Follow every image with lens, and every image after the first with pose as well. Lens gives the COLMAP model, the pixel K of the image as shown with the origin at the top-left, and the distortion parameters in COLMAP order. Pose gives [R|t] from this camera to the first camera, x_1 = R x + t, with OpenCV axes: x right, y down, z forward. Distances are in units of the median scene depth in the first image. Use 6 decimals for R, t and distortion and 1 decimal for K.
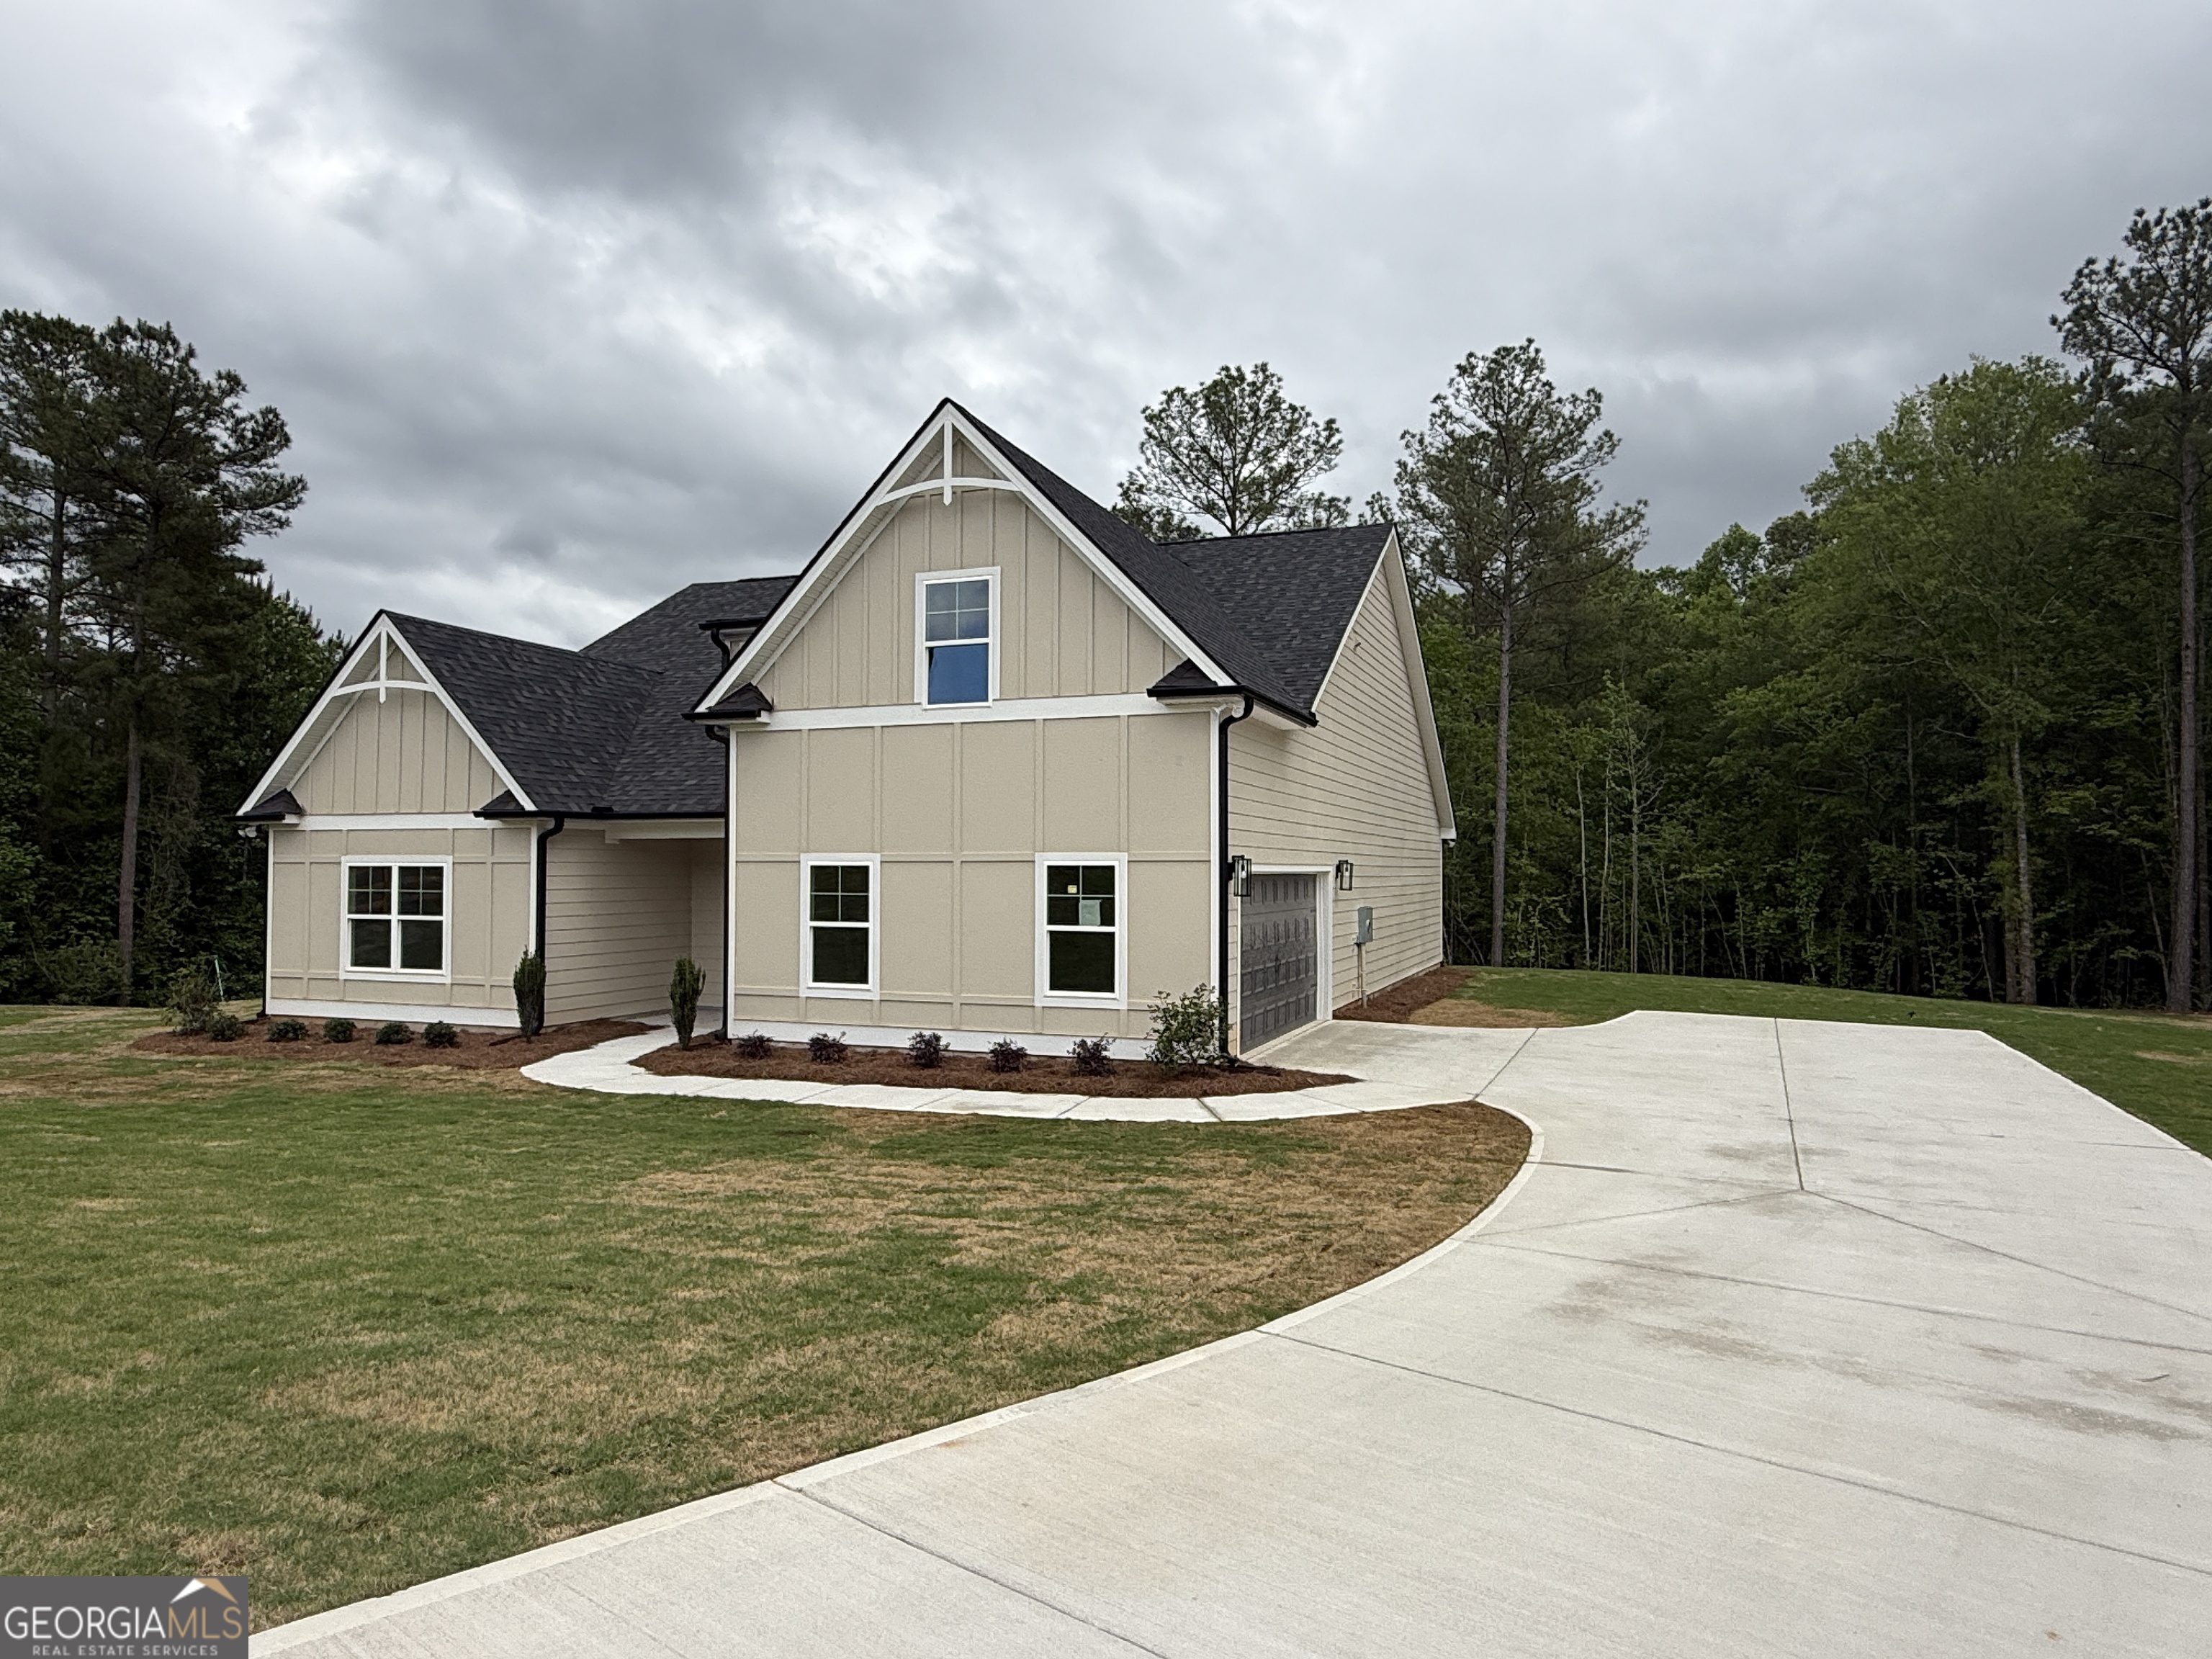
lens RADIAL K [[1379.8, 0, 1120.4], [0, 1379.8, 809.1], [0, 0, 1]] dist [-0.025694, 0.011058]
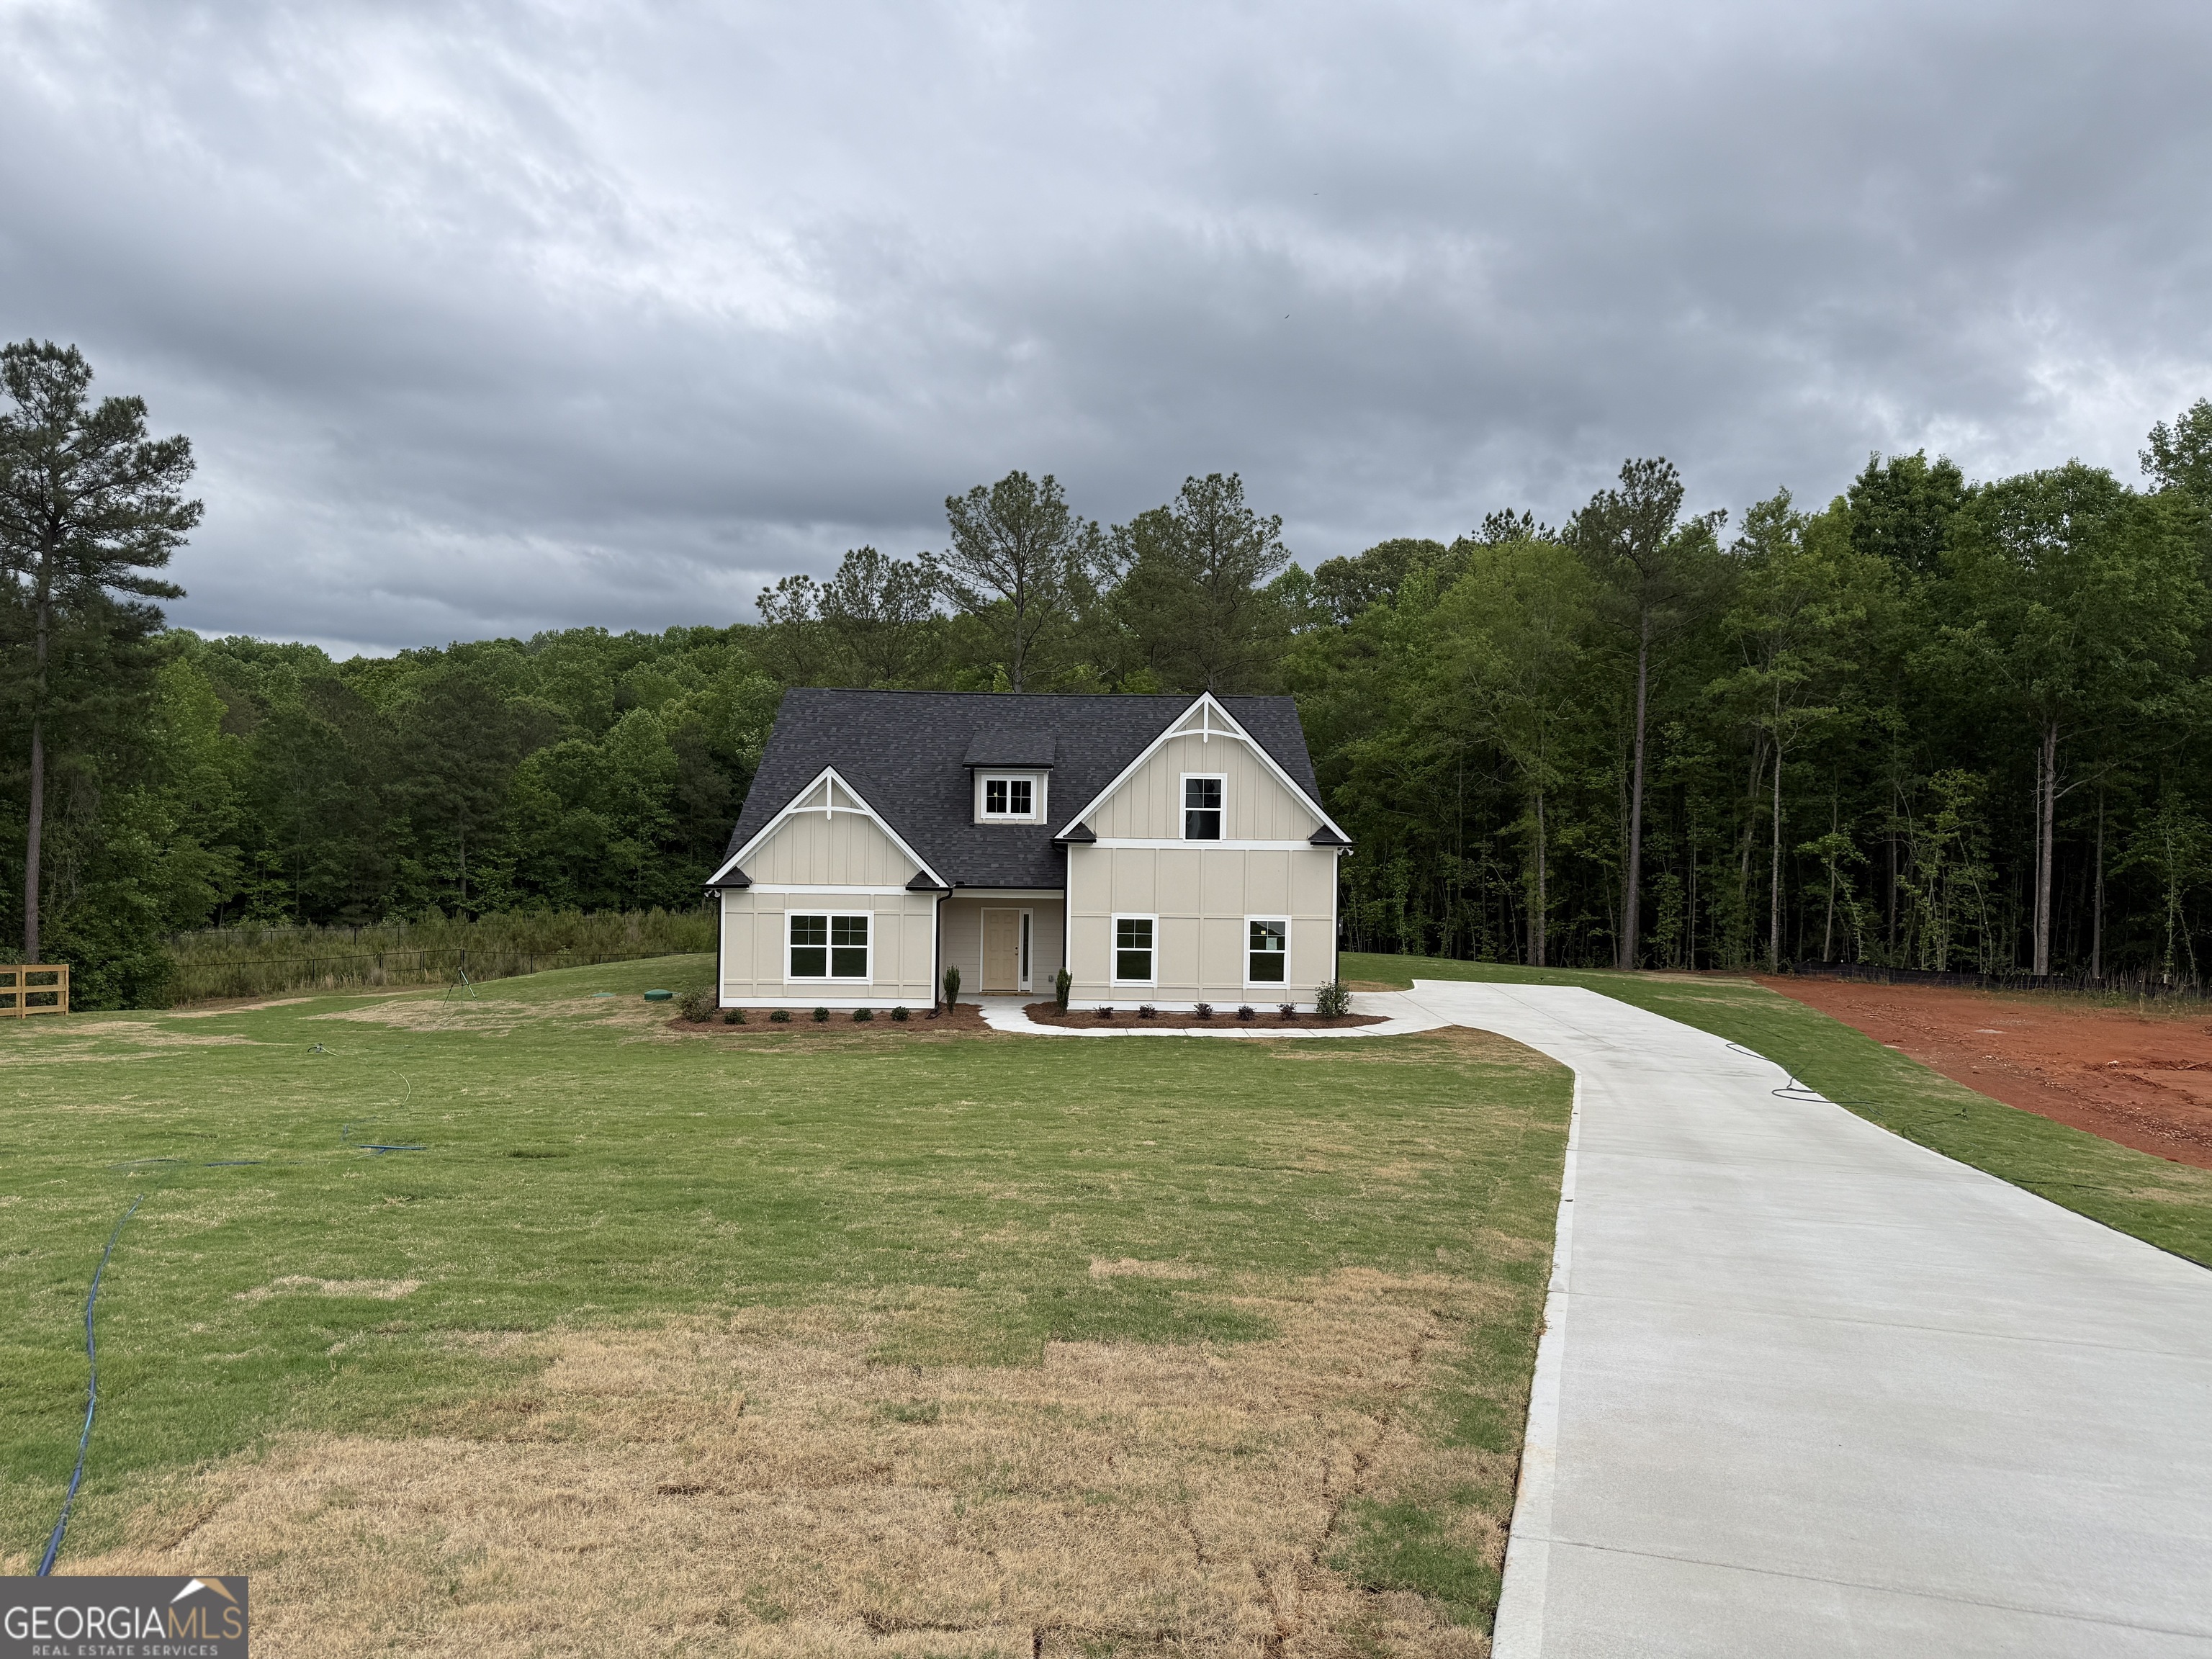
lens RADIAL K [[1577.6, 0, 1090.2], [0, 1577.6, 797.7], [0, 0, 1]] dist [0.039861, -0.003169]
pose [[0.925989, 0.017155, 0.377161, -0.937022], [-0.031387, 0.999007, 0.031620, -0.168698], [-0.376244, -0.041117, 0.925608, -0.875003]]
